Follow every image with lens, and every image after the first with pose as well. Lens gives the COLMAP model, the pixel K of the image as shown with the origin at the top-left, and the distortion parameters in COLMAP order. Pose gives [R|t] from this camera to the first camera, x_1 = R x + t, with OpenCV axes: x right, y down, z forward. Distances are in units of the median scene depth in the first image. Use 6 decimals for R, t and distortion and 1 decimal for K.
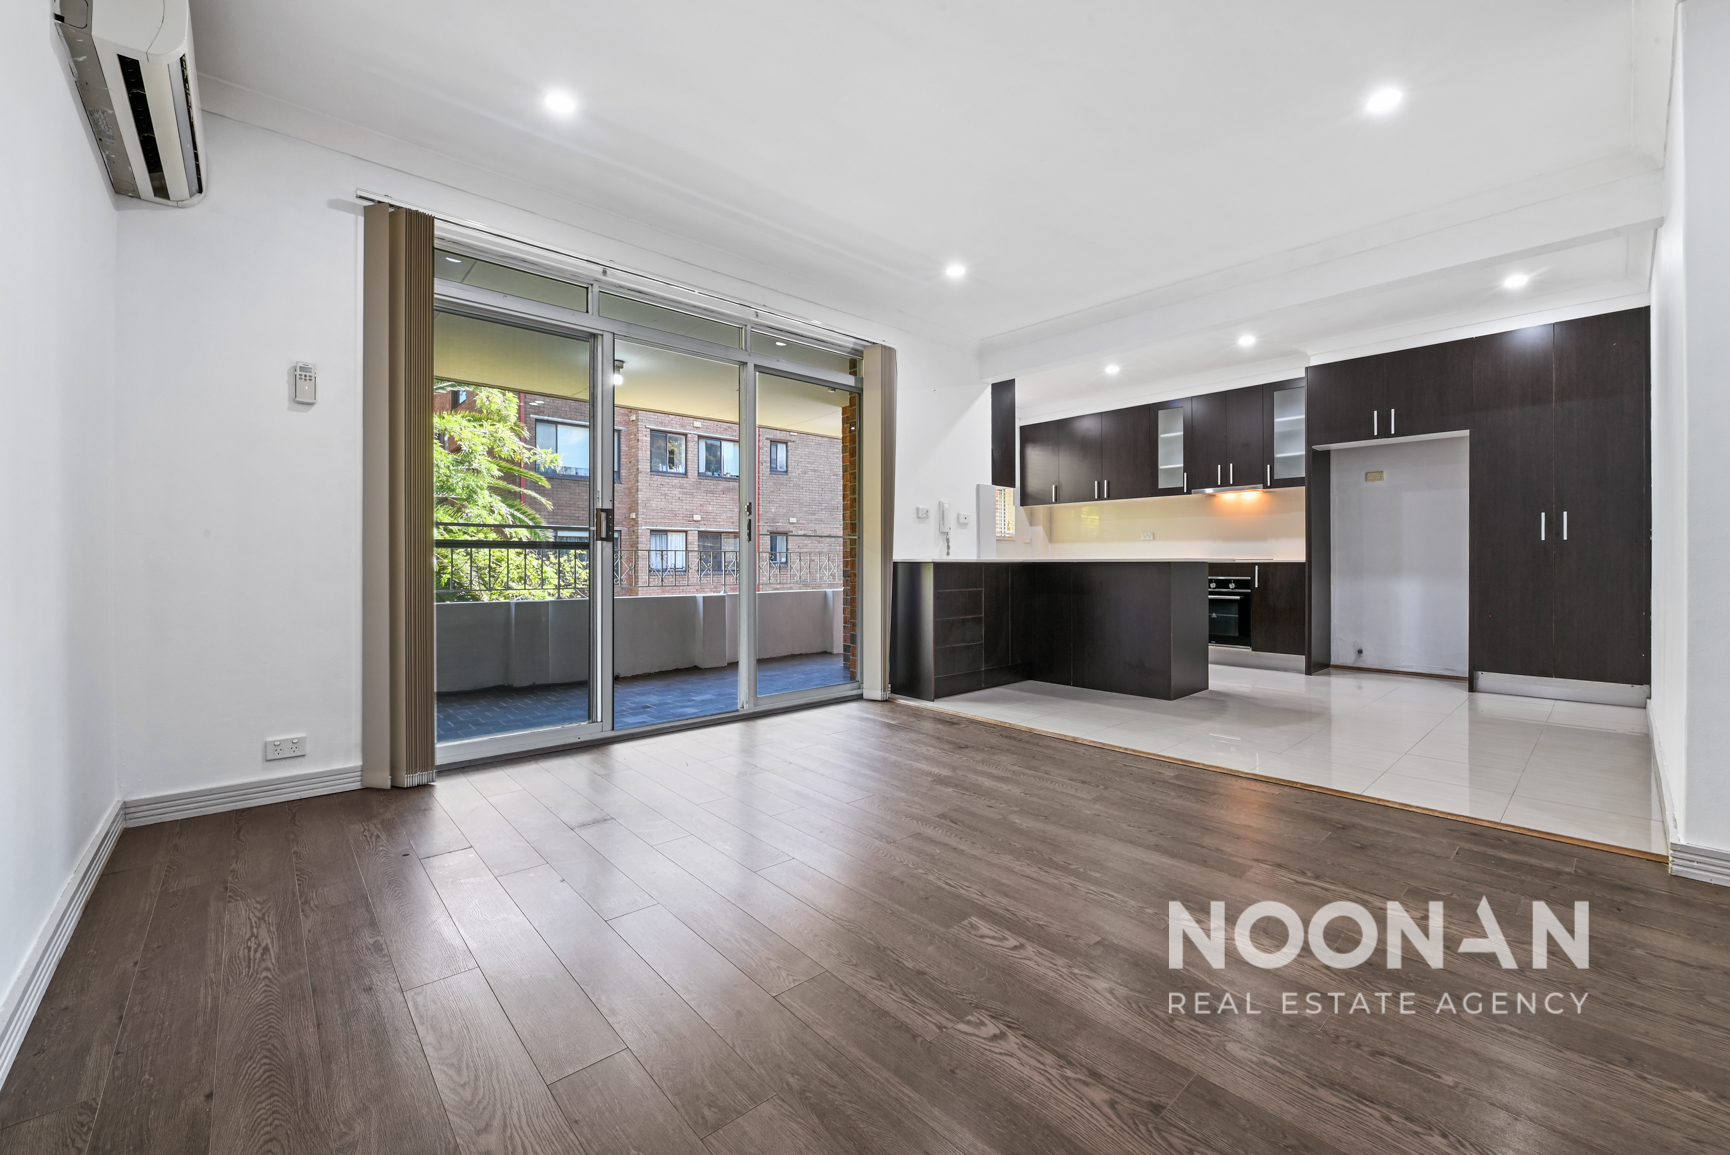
lens RADIAL K [[690.6, 0, 878.8], [0, 690.6, 572.0], [0, 0, 1]] dist [-0.002762, -0.000377]
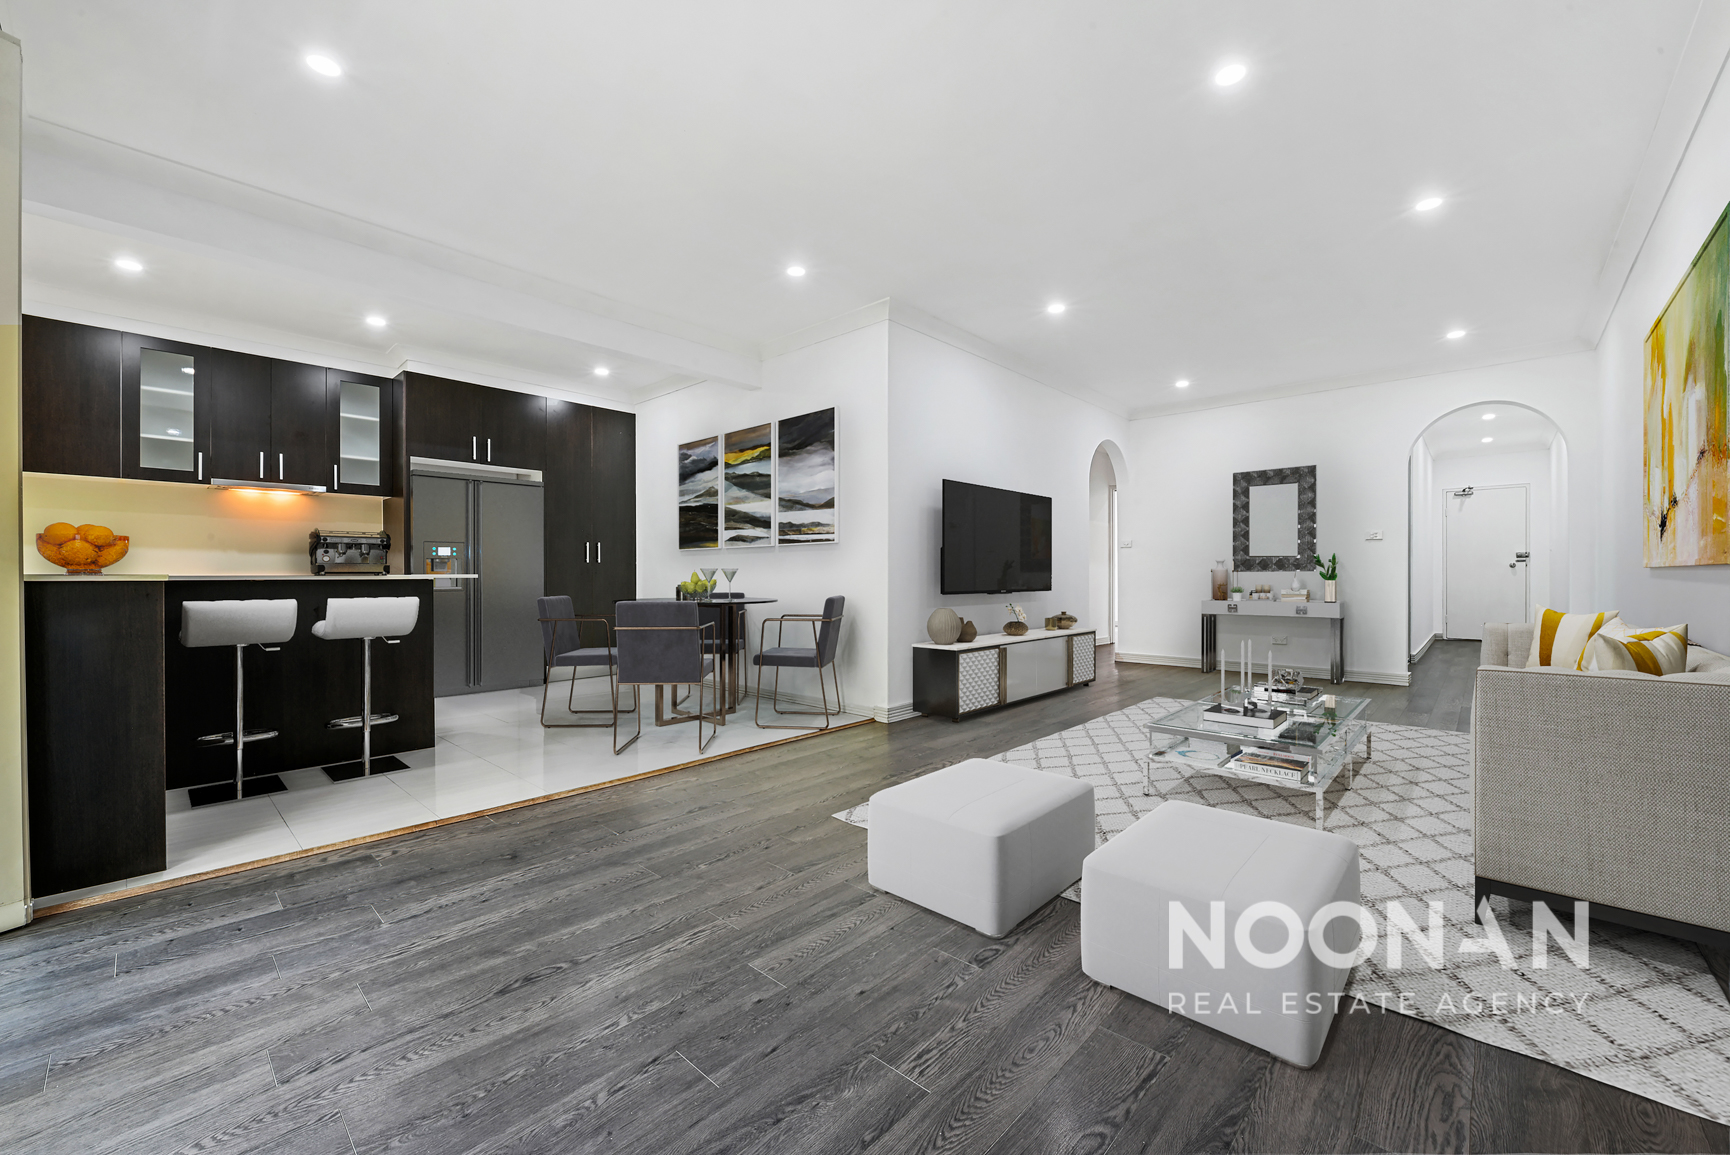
lens RADIAL K [[690.6, 0, 878.8], [0, 690.6, 572.0], [0, 0, 1]] dist [-0.002762, -0.000377]
pose [[-0.098986, 0.007878, 0.995058, -0.358869], [0.018785, 0.999805, -0.006047, -0.006636], [-0.994911, 0.018094, -0.099115, 0.445172]]
